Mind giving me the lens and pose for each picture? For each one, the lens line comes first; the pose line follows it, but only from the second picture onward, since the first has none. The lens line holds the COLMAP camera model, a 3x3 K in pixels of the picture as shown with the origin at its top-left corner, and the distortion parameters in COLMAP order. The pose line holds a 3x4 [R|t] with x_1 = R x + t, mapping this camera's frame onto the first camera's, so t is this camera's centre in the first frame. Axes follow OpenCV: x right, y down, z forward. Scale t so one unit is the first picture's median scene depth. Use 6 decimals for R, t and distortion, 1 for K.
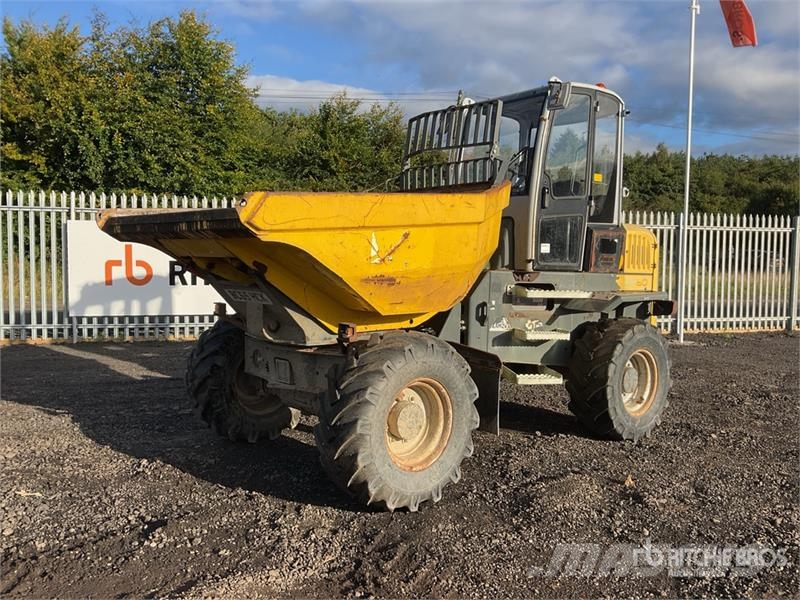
lens RADIAL K [[652.4, 0, 397.1], [0, 652.4, 304.2], [0, 0, 1]] dist [0.101198, -0.202982]
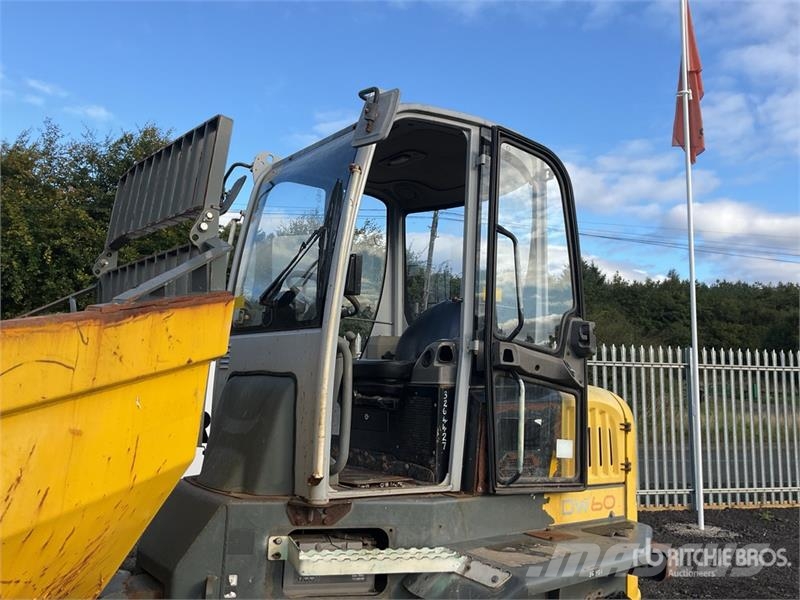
lens RADIAL K [[661.4, 0, 399.6], [0, 661.4, 306.3], [0, 0, 1]] dist [0.001671, -0.005377]
pose [[0.999745, 0.006594, -0.021603, 0.249101], [-0.010446, 0.982987, -0.183378, -0.093601], [0.020026, 0.183557, 0.982805, 0.523117]]
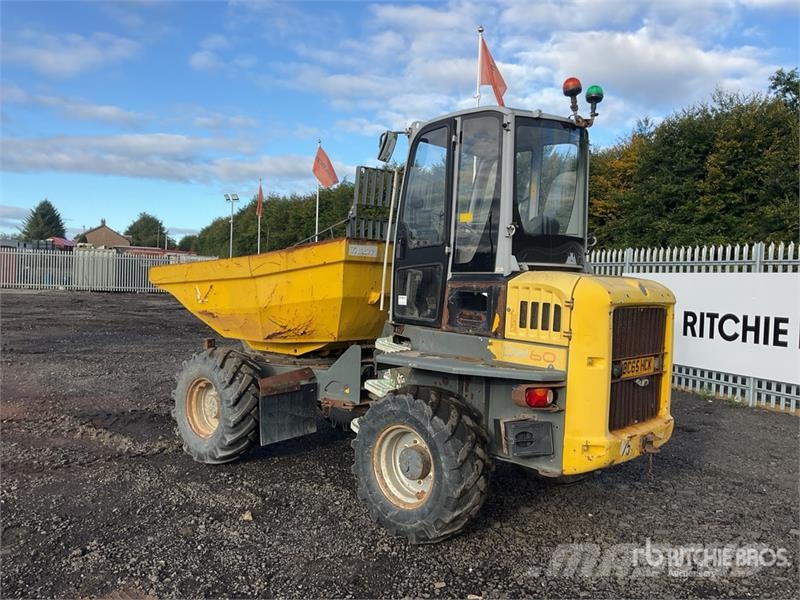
lens RADIAL K [[653.0, 0, 397.1], [0, 653.0, 301.2], [0, 0, 1]] dist [0.106325, -0.238843]
pose [[0.126656, 0.023291, -0.991673, 1.118419], [-0.101878, 0.994743, 0.010351, -0.089074], [0.986701, 0.099718, 0.128363, 0.830020]]
